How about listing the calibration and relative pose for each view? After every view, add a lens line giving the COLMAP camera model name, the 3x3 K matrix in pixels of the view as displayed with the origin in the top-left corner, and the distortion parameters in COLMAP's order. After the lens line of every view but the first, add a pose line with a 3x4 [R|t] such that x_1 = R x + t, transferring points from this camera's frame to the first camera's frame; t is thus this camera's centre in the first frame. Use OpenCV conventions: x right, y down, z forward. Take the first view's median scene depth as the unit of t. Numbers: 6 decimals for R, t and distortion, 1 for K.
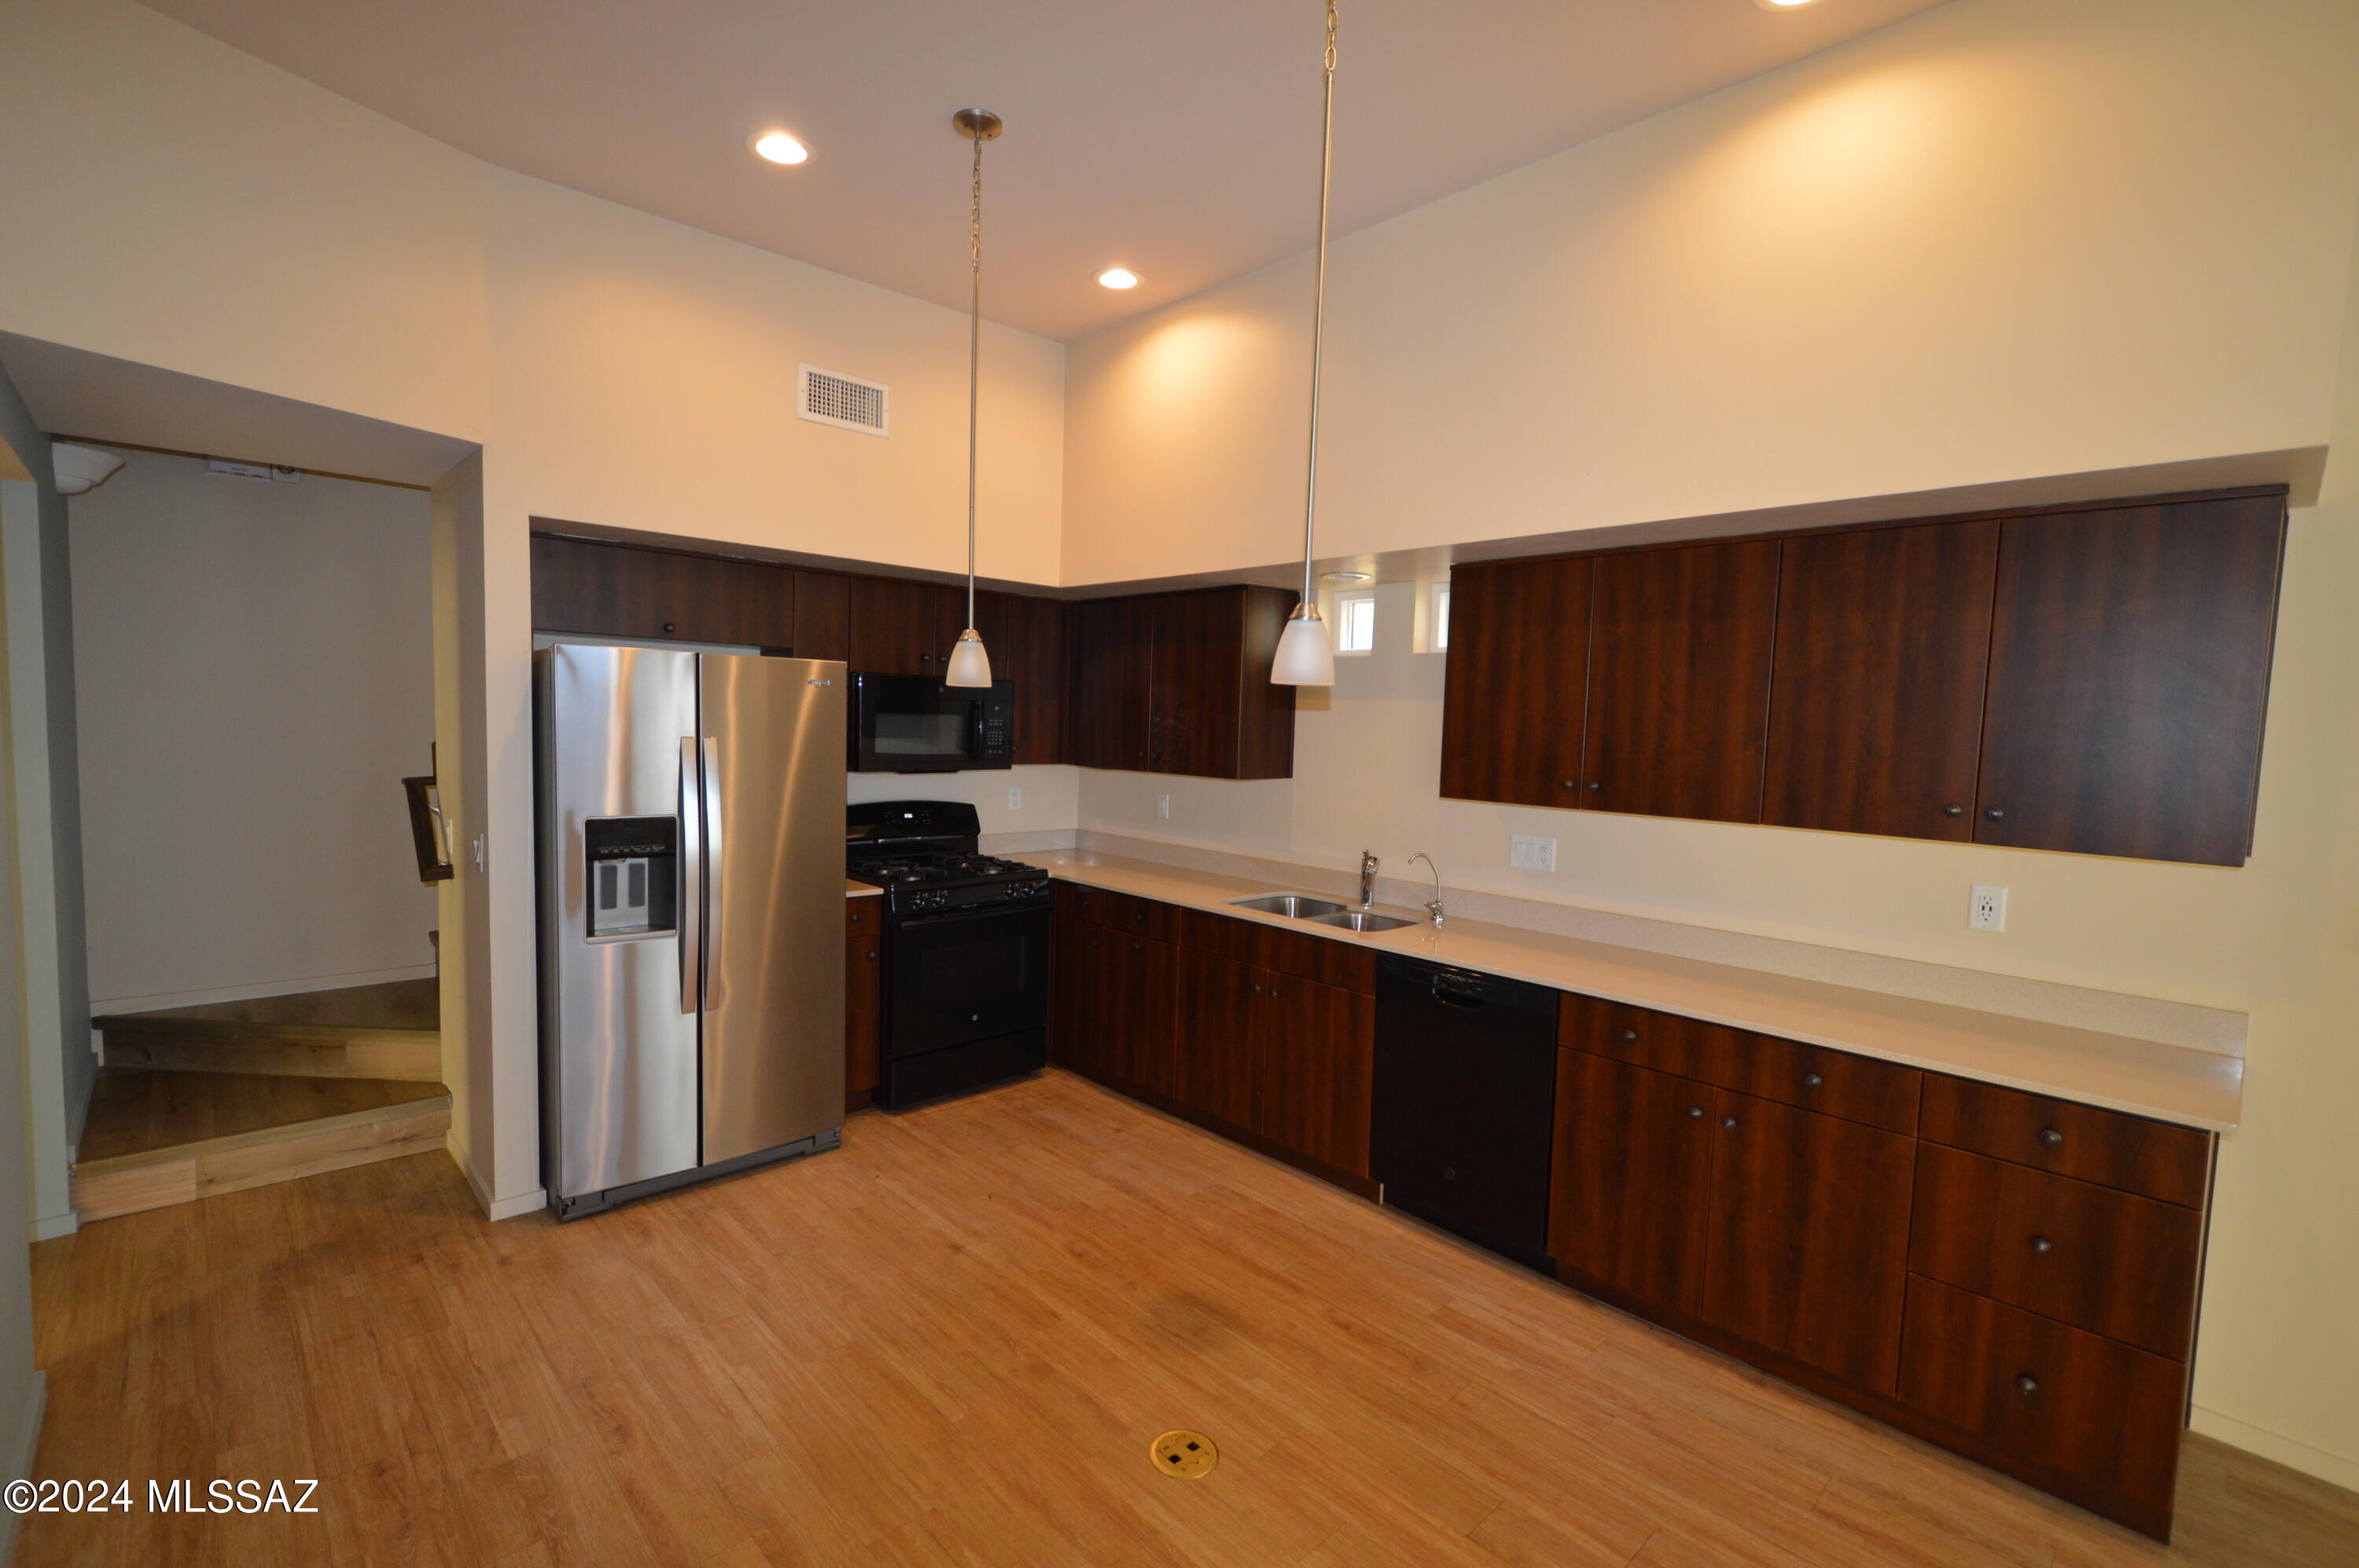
lens RADIAL K [[1033.9, 0, 1178.8], [0, 1033.9, 793.1], [0, 0, 1]] dist [-0.003166, -0.001155]
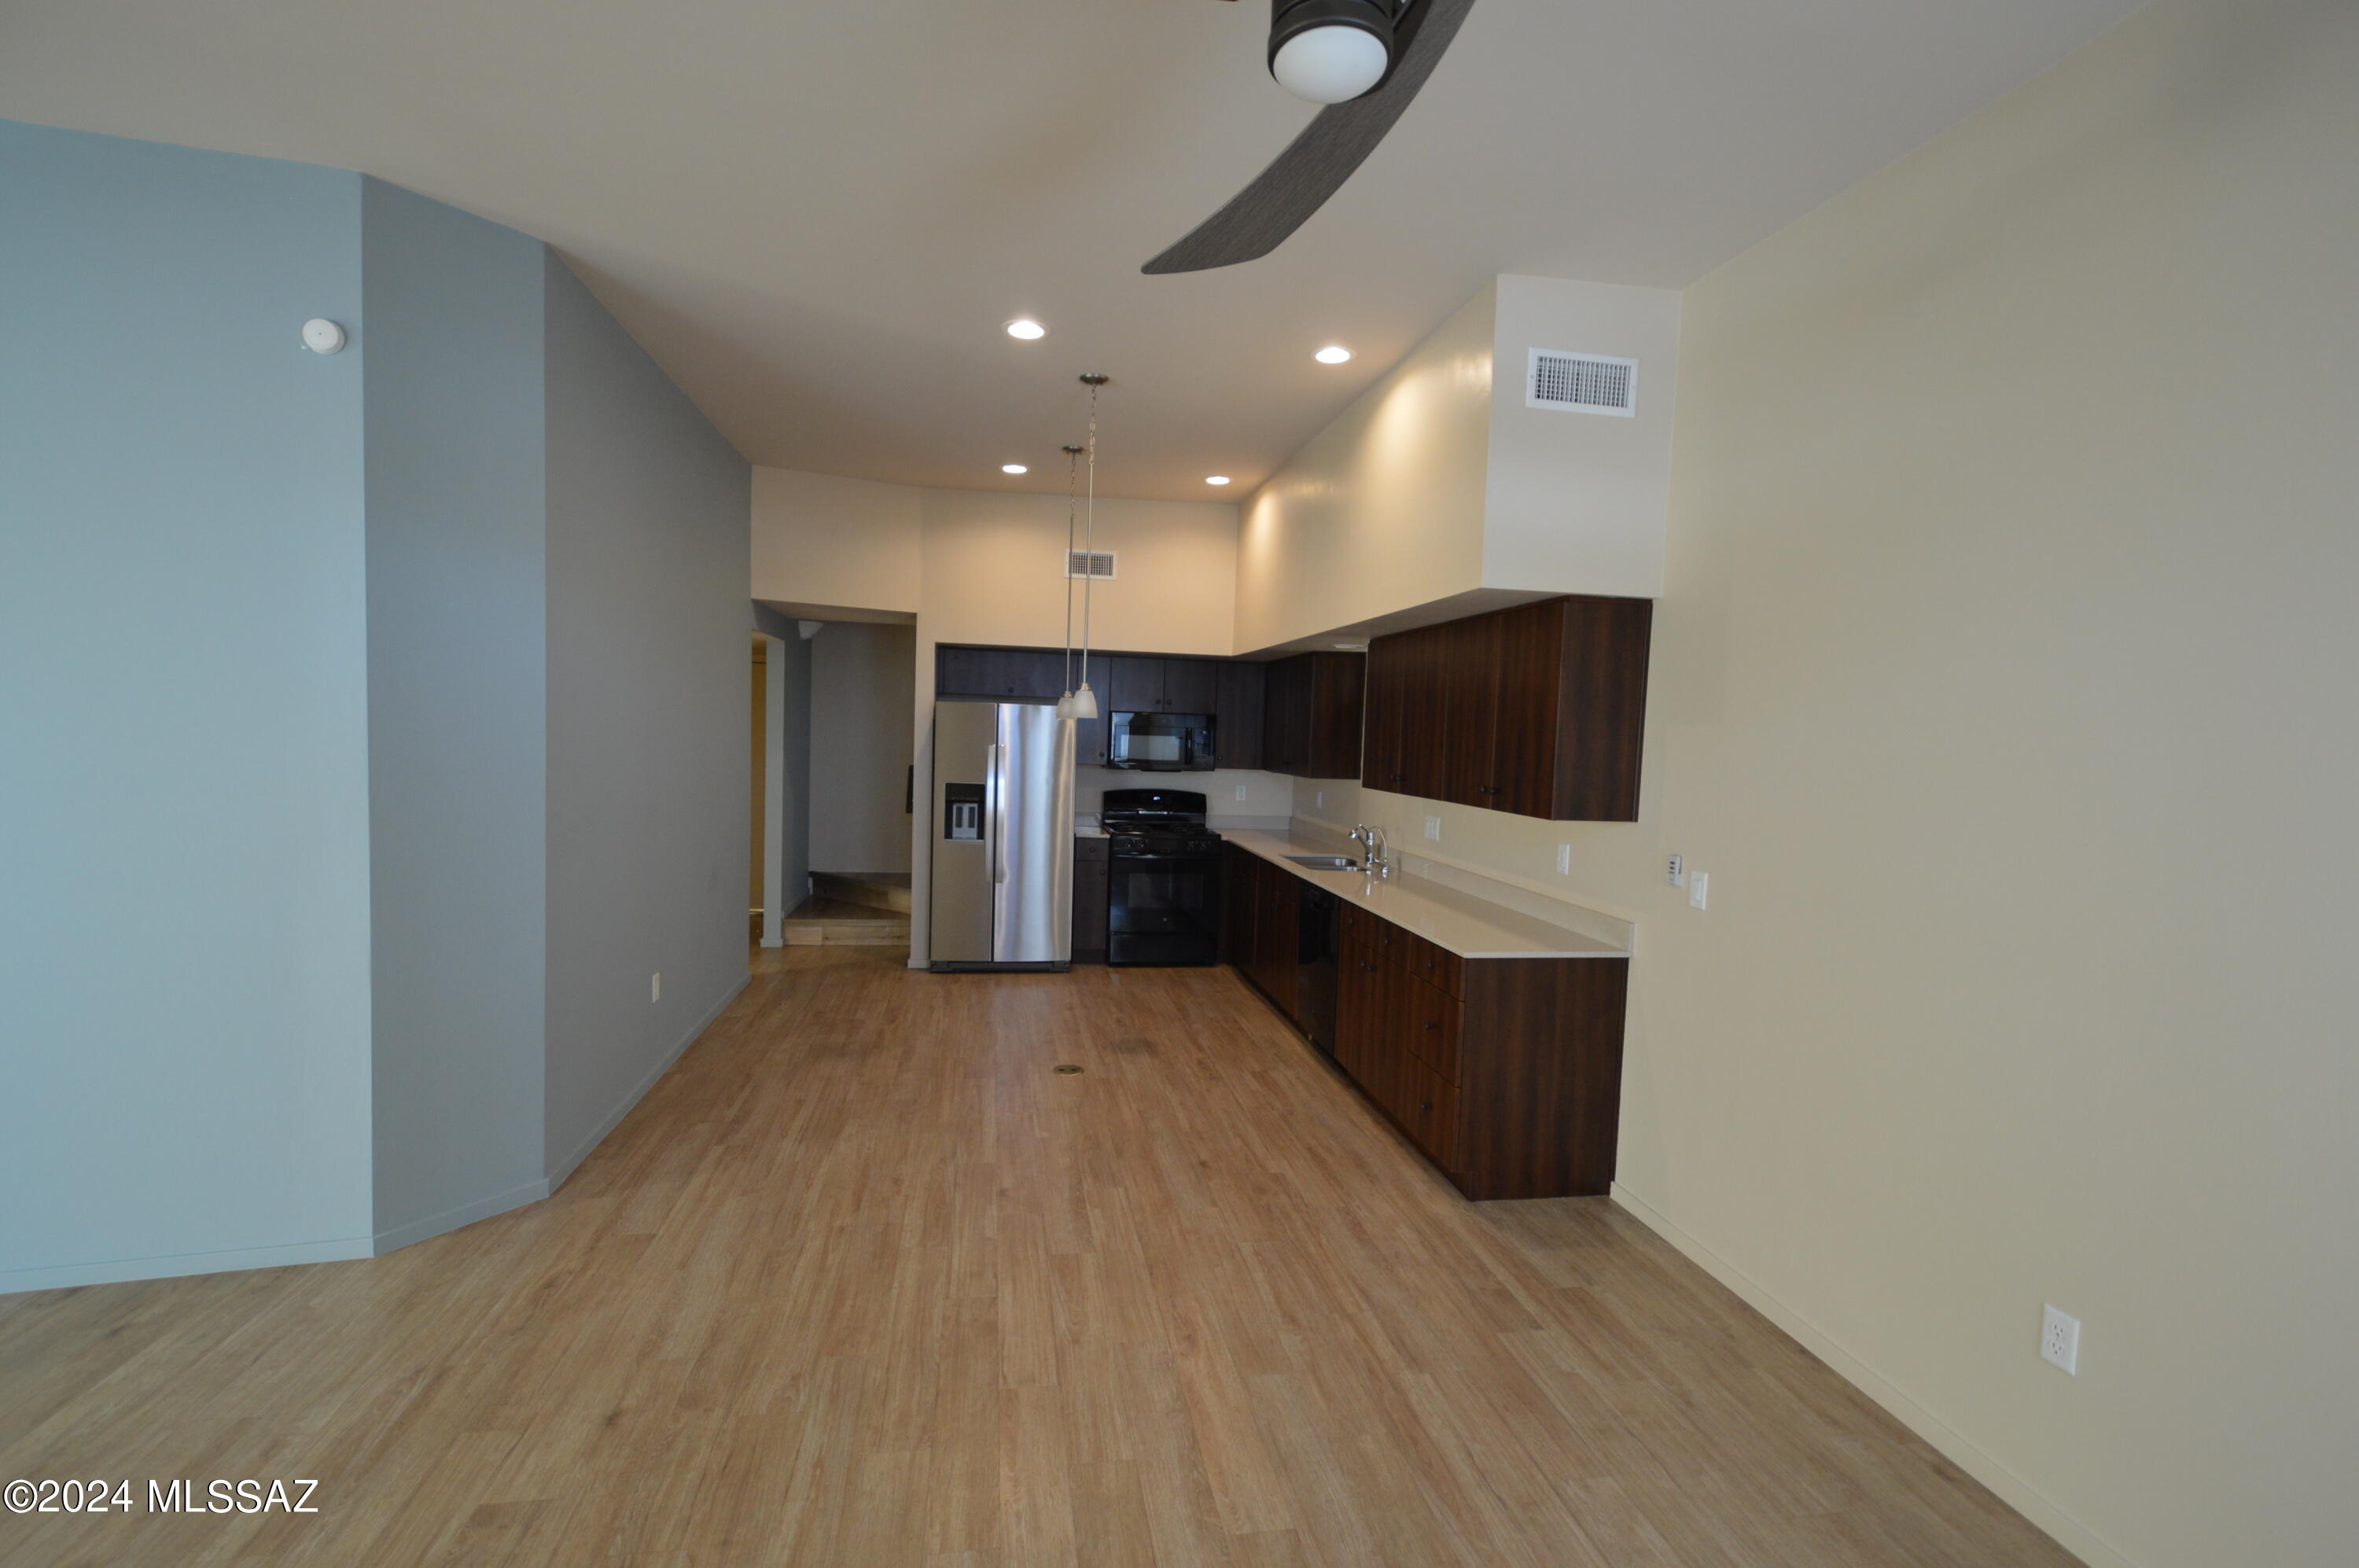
lens RADIAL K [[1033.9, 0, 1174.3], [0, 1033.9, 777.6], [0, 0, 1]] dist [-0.003166, -0.001155]
pose [[0.835328, 0.024885, -0.549188, 0.954922], [-0.049615, 0.998311, -0.030229, 0.054183], [0.547508, 0.052499, 0.835152, -0.508943]]
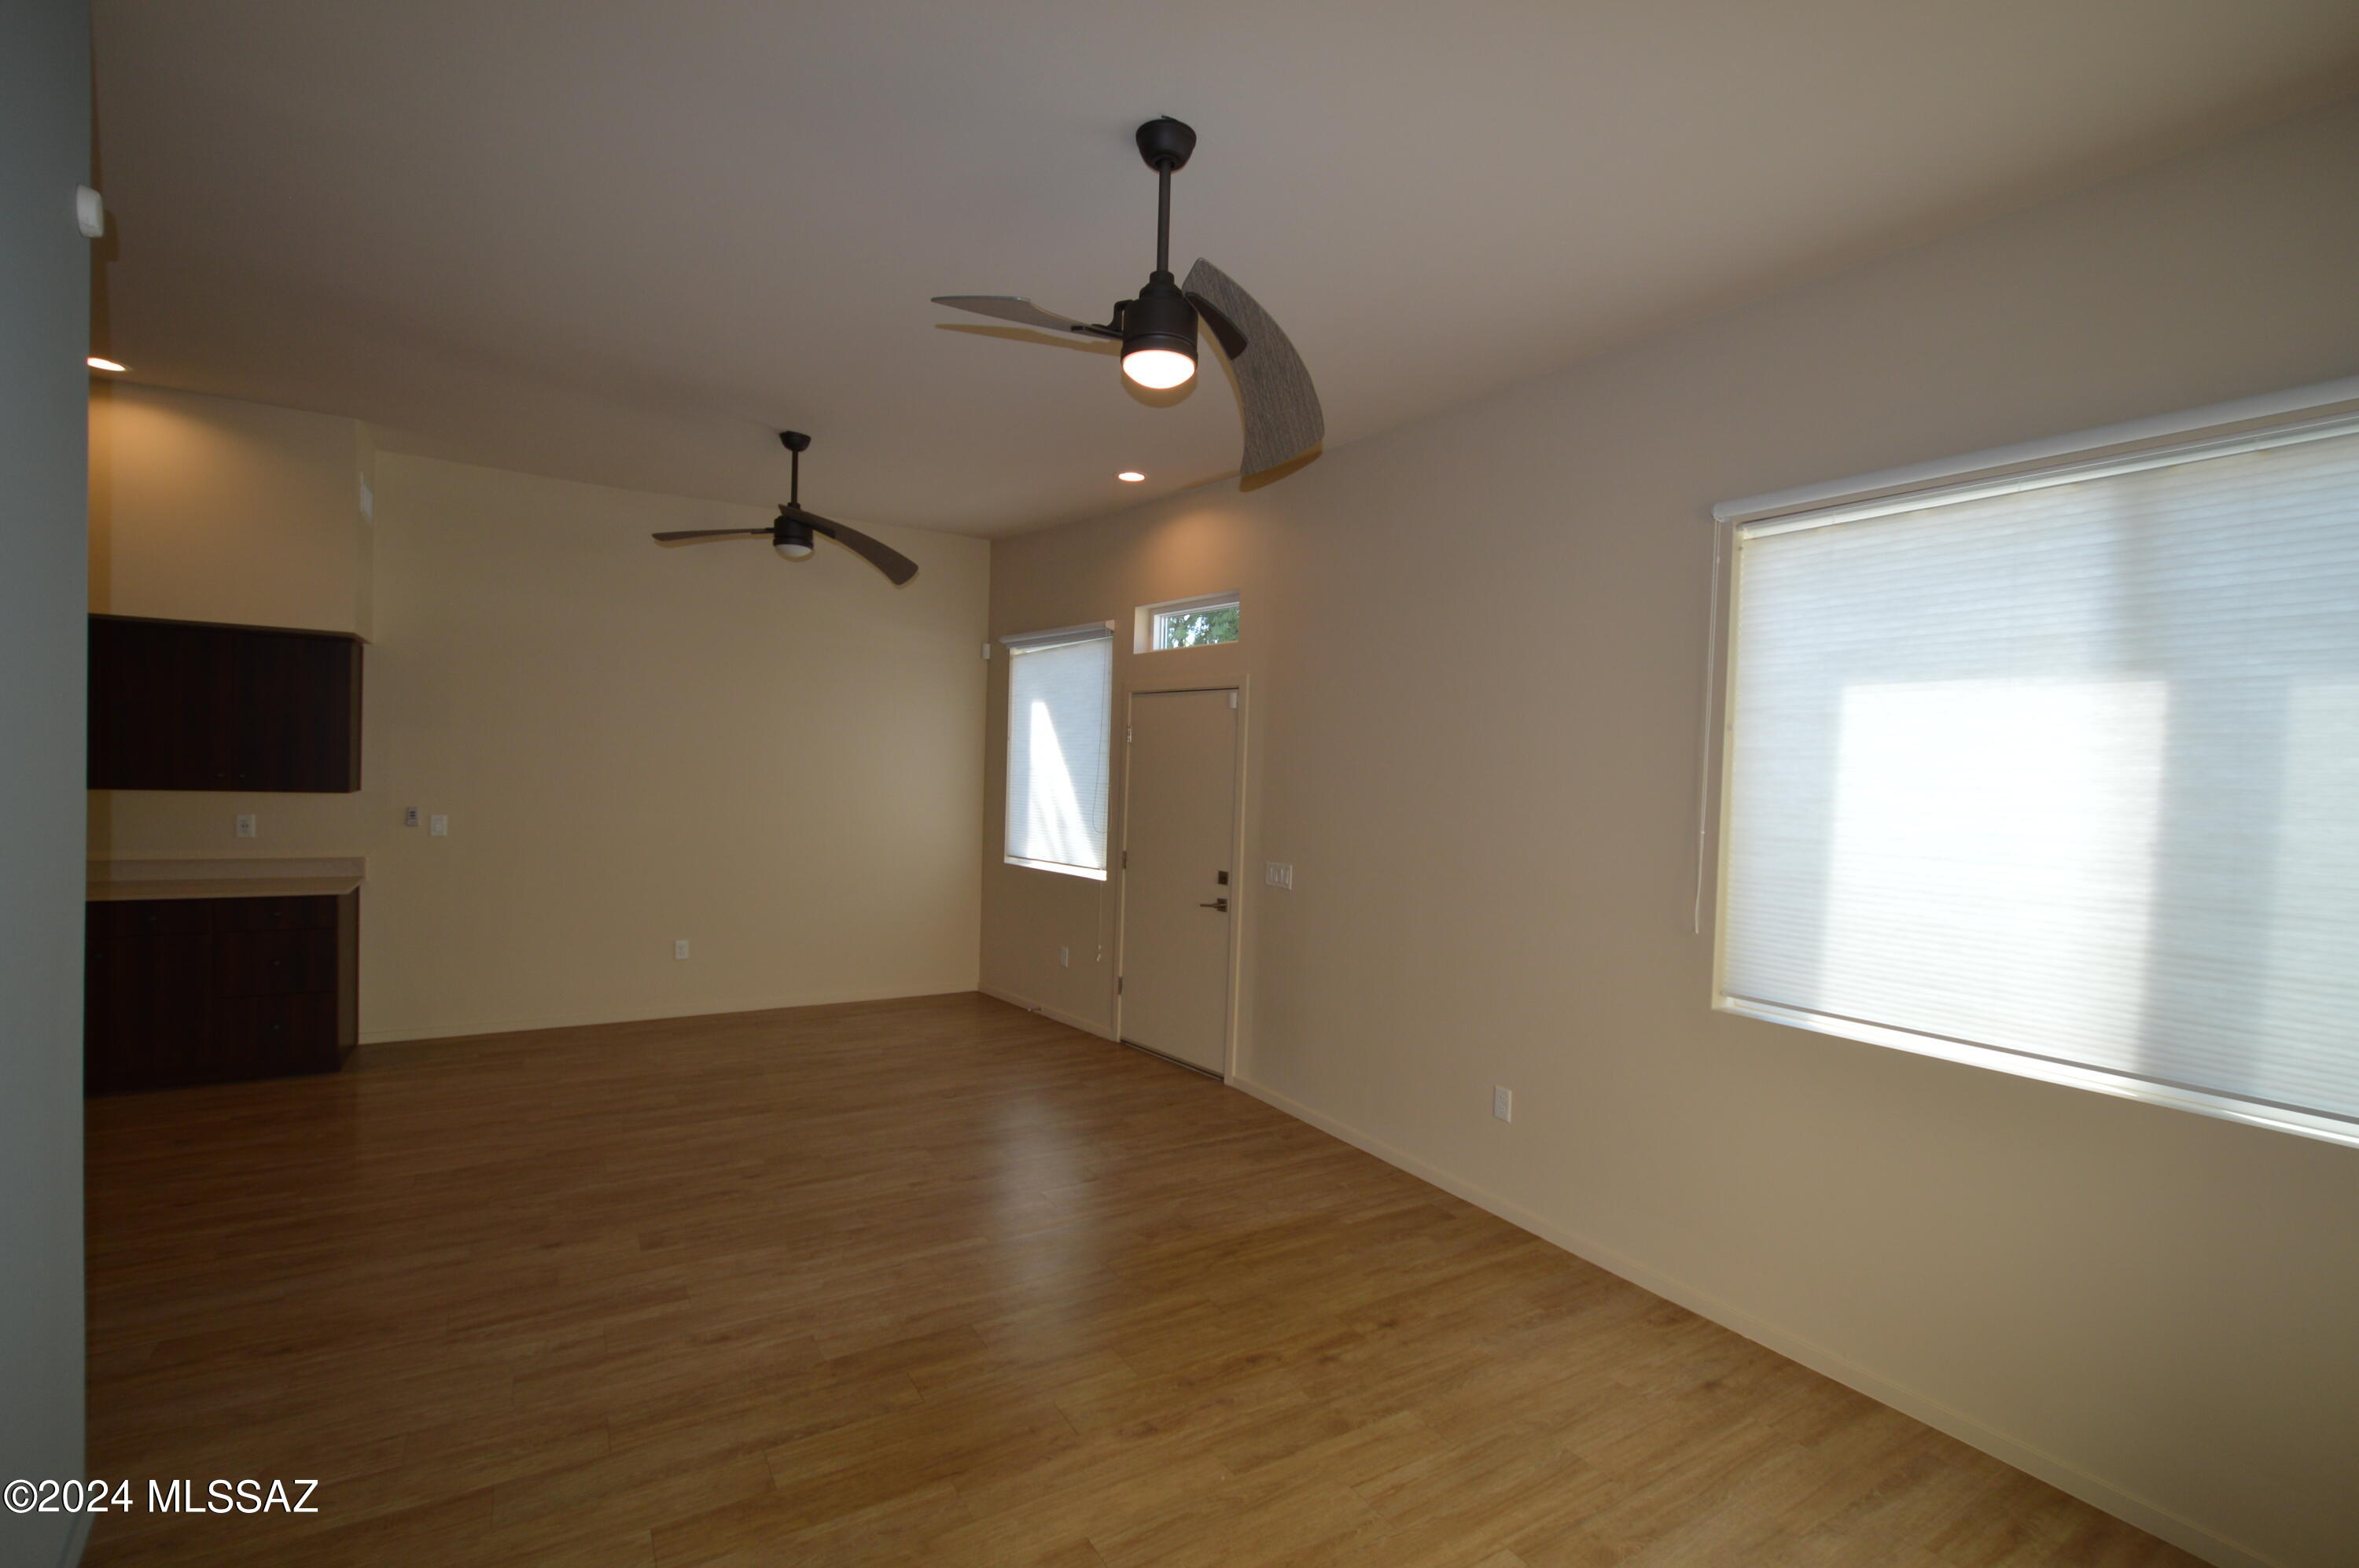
lens RADIAL K [[1033.9, 0, 1175.0], [0, 1033.9, 781.5], [0, 0, 1]] dist [-0.003166, -0.001155]
pose [[0.199695, -0.037498, 0.979140, -0.632674], [0.065270, 0.997557, 0.024892, 0.074170], [-0.977682, 0.058938, 0.201655, -0.916251]]
